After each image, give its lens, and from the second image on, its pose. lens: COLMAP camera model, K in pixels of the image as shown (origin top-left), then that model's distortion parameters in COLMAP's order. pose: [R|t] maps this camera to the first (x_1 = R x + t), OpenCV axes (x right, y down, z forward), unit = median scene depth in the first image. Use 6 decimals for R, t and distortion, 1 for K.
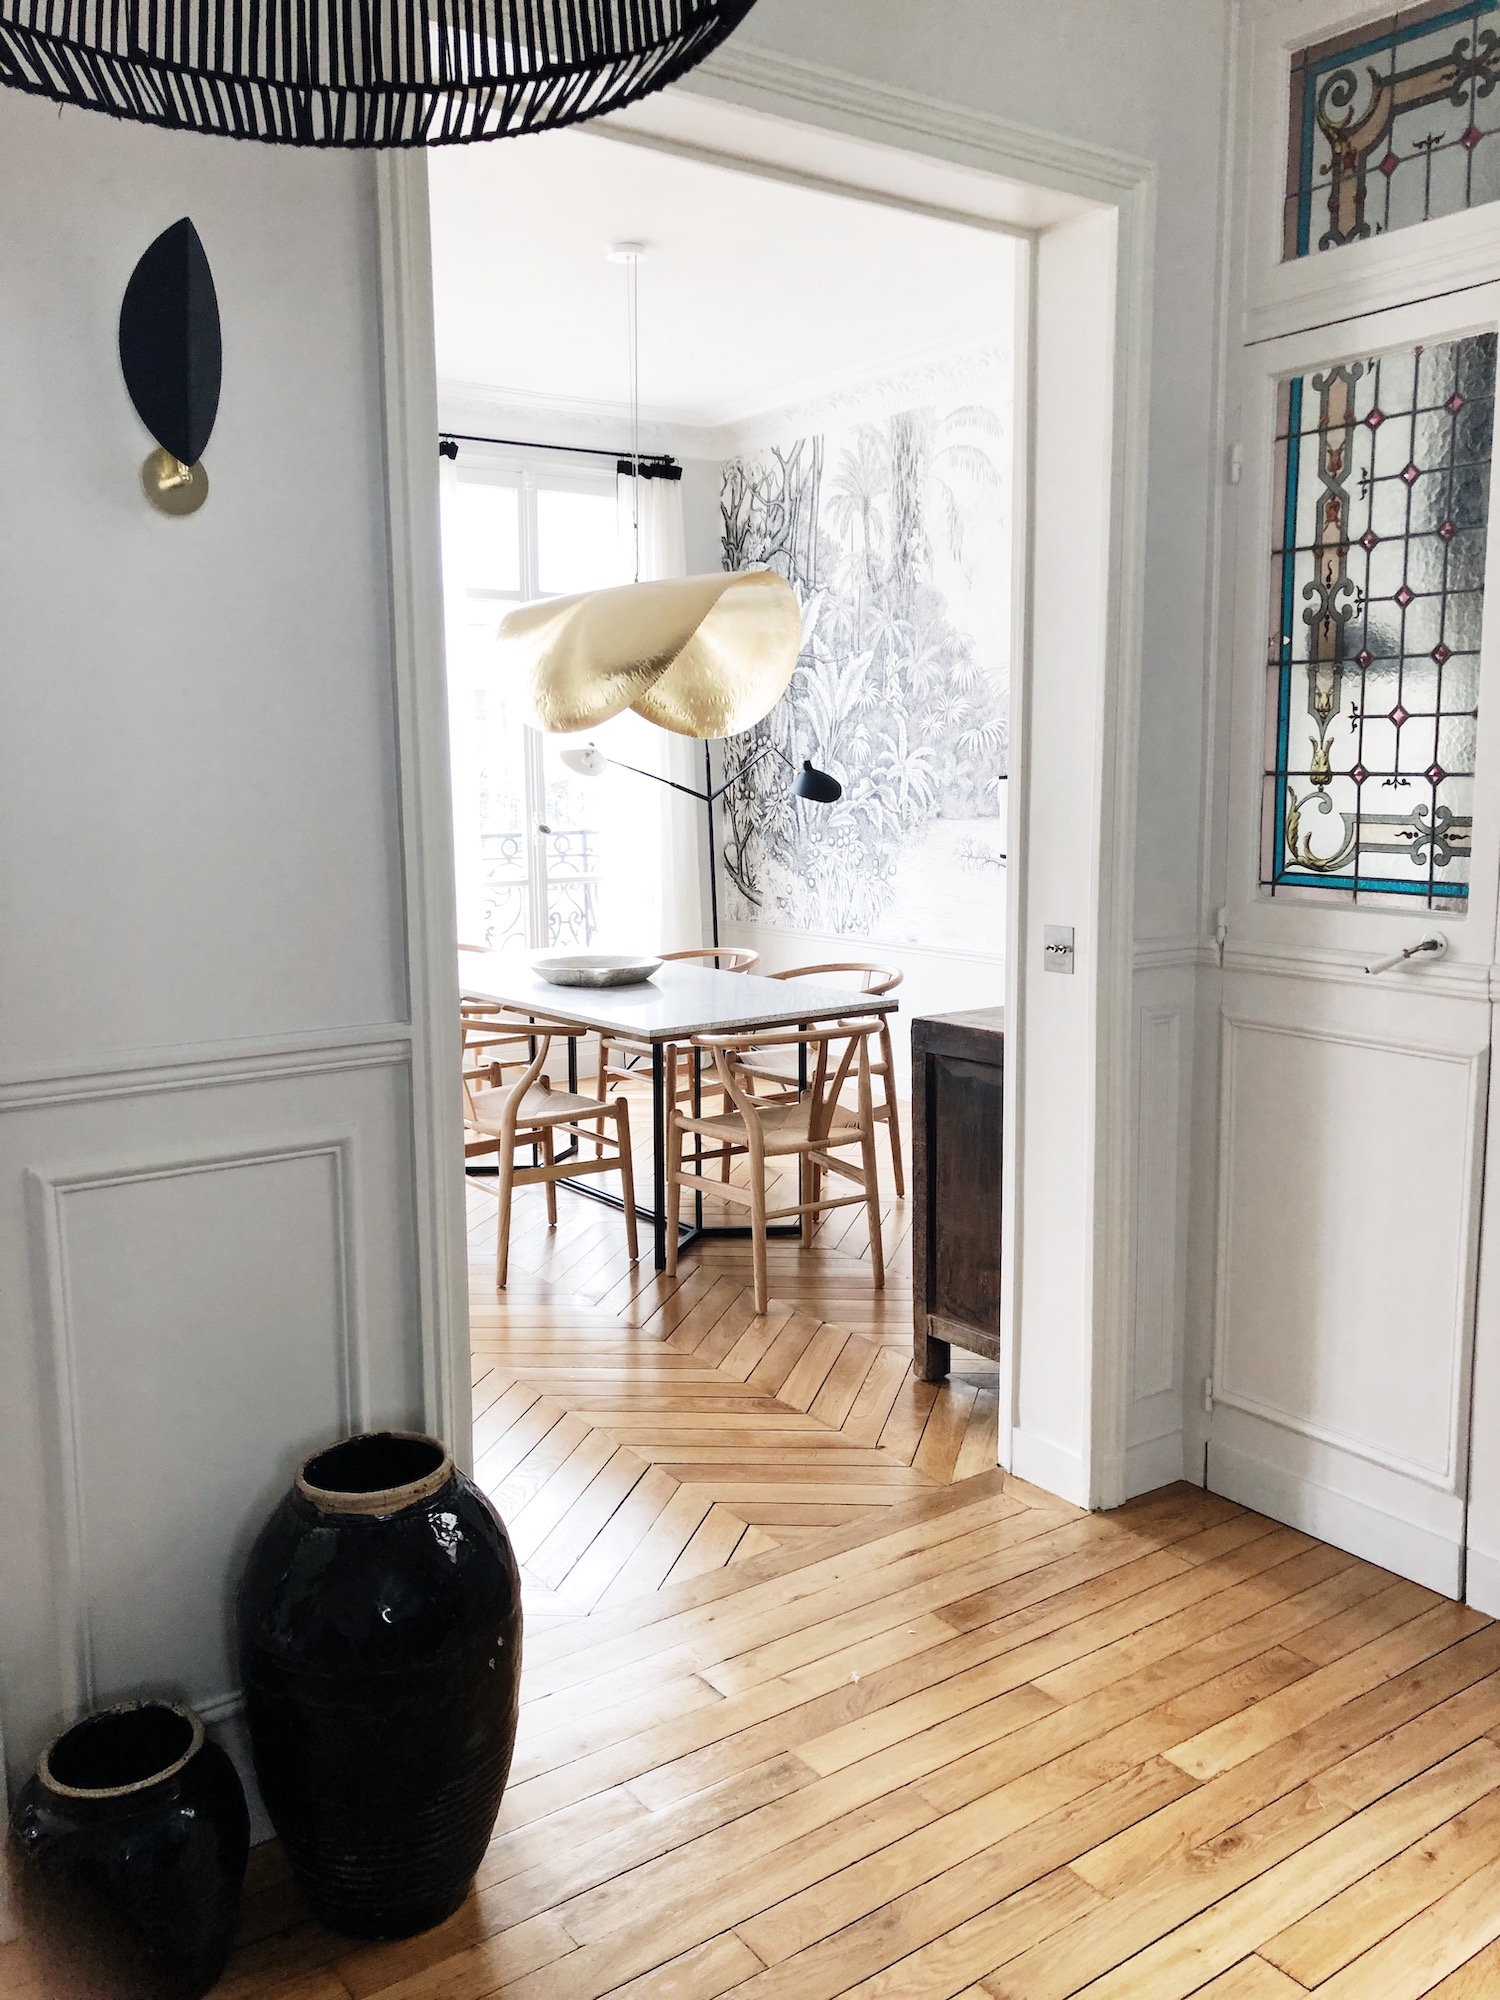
lens RADIAL K [[1642.1, 0, 749.8], [0, 1642.1, 997.1], [0, 0, 1]] dist [0.005531, 0.003679]
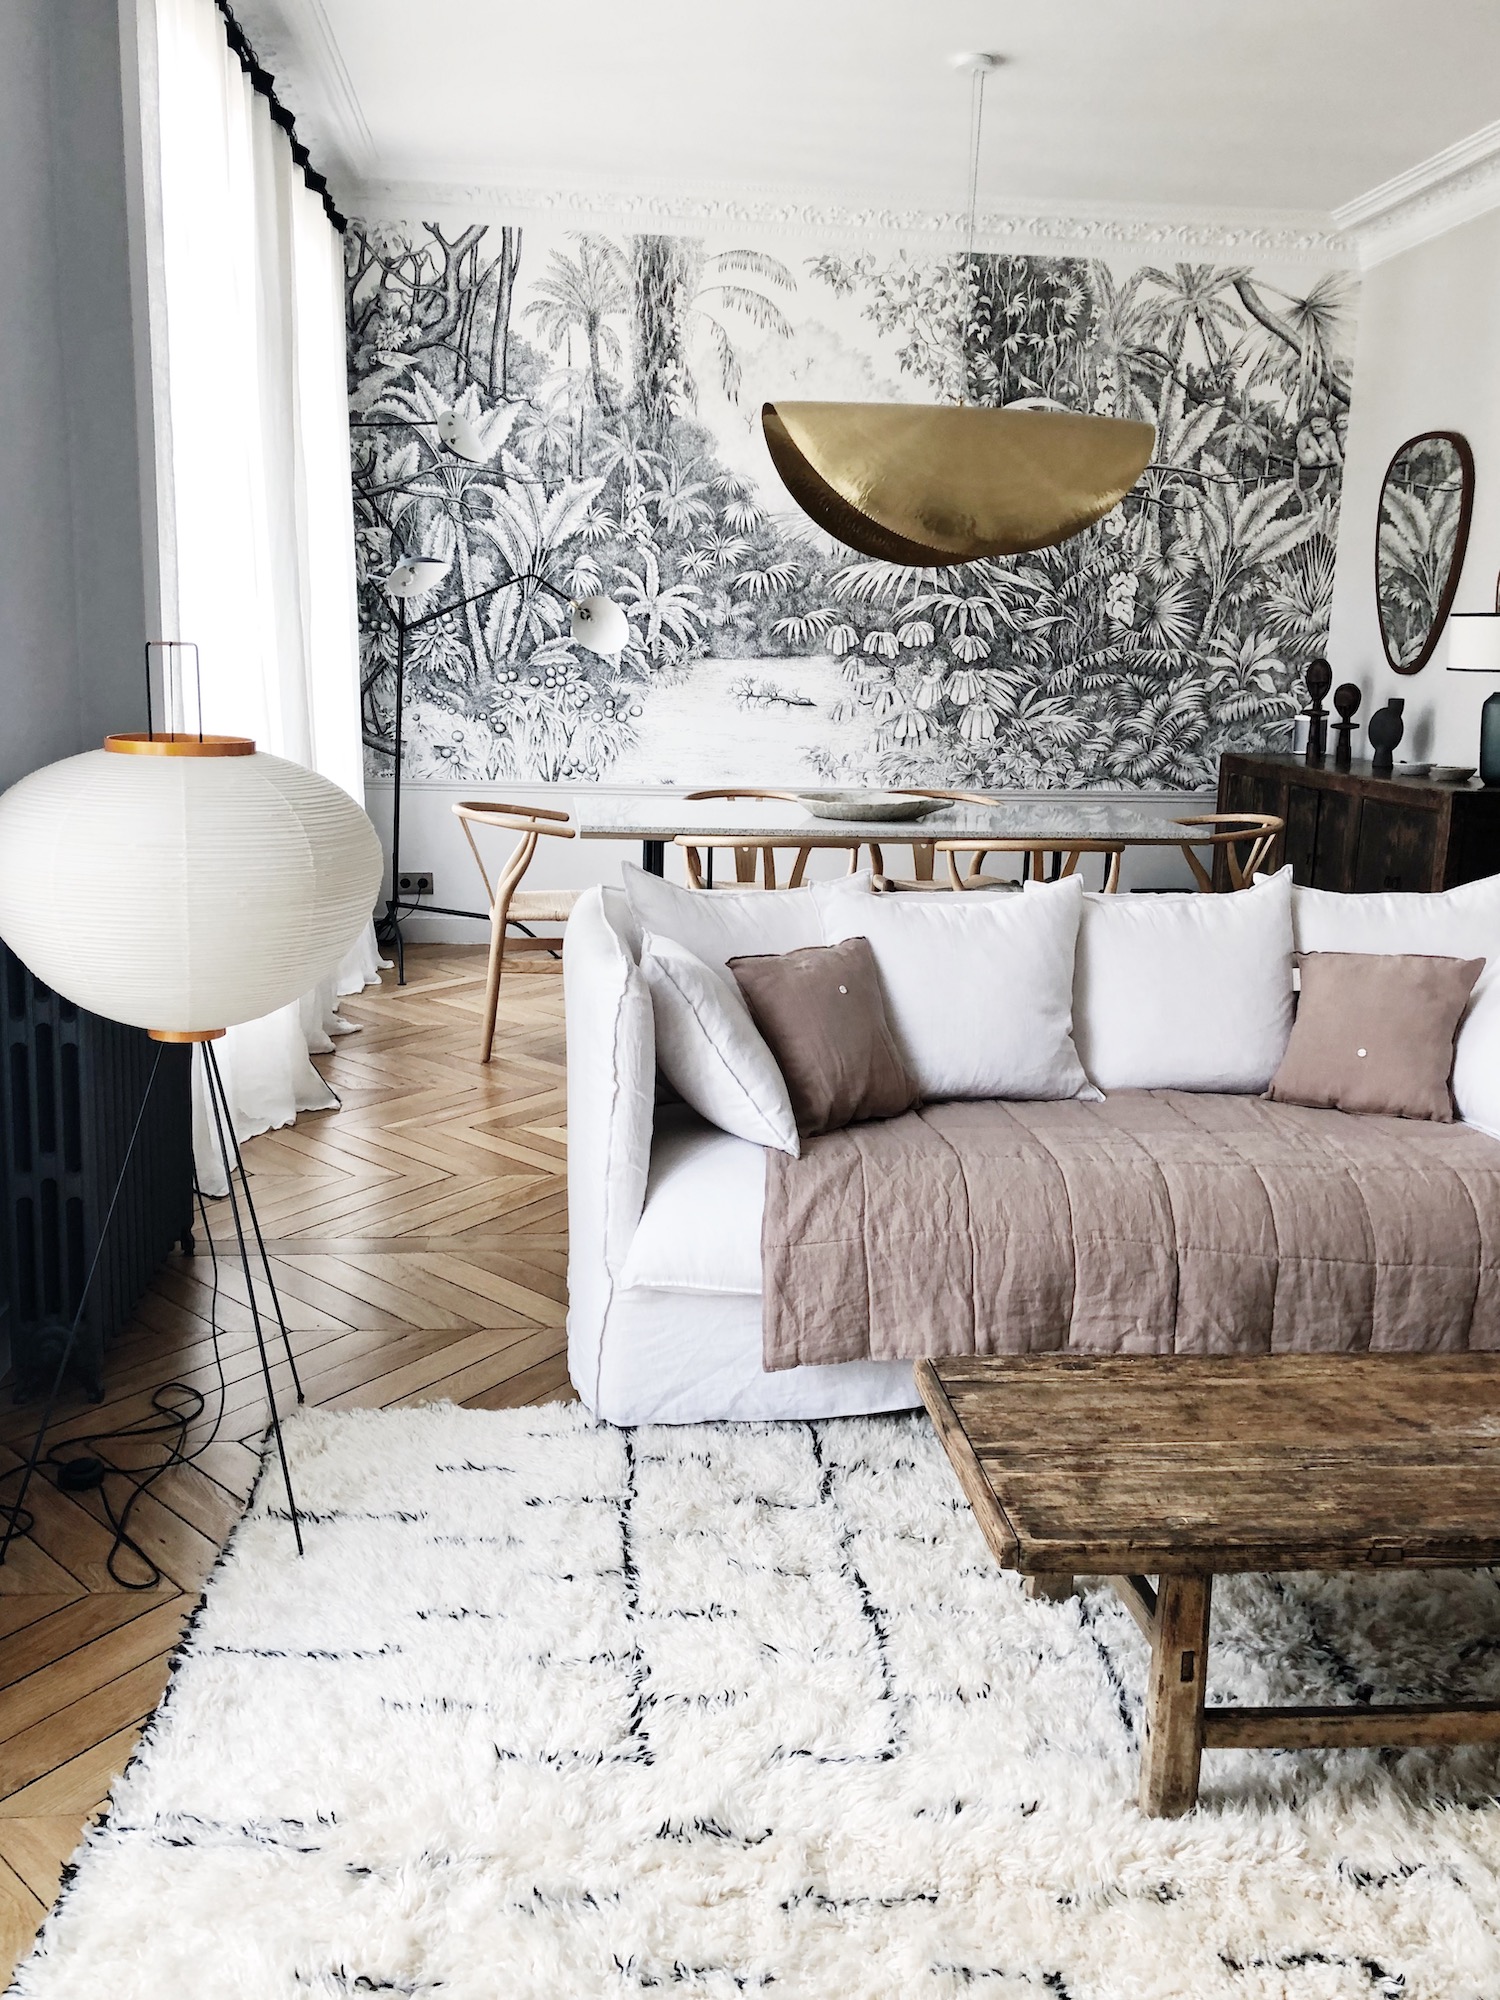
lens RADIAL K [[1642.1, 0, 748.8], [0, 1642.1, 1000.4], [0, 0, 1]] dist [0.005531, 0.003679]
pose [[0.517573, -0.094236, 0.850434, -0.729450], [0.089962, 0.994401, 0.055438, 0.045265], [-0.850897, 0.047814, 0.523153, 0.451224]]
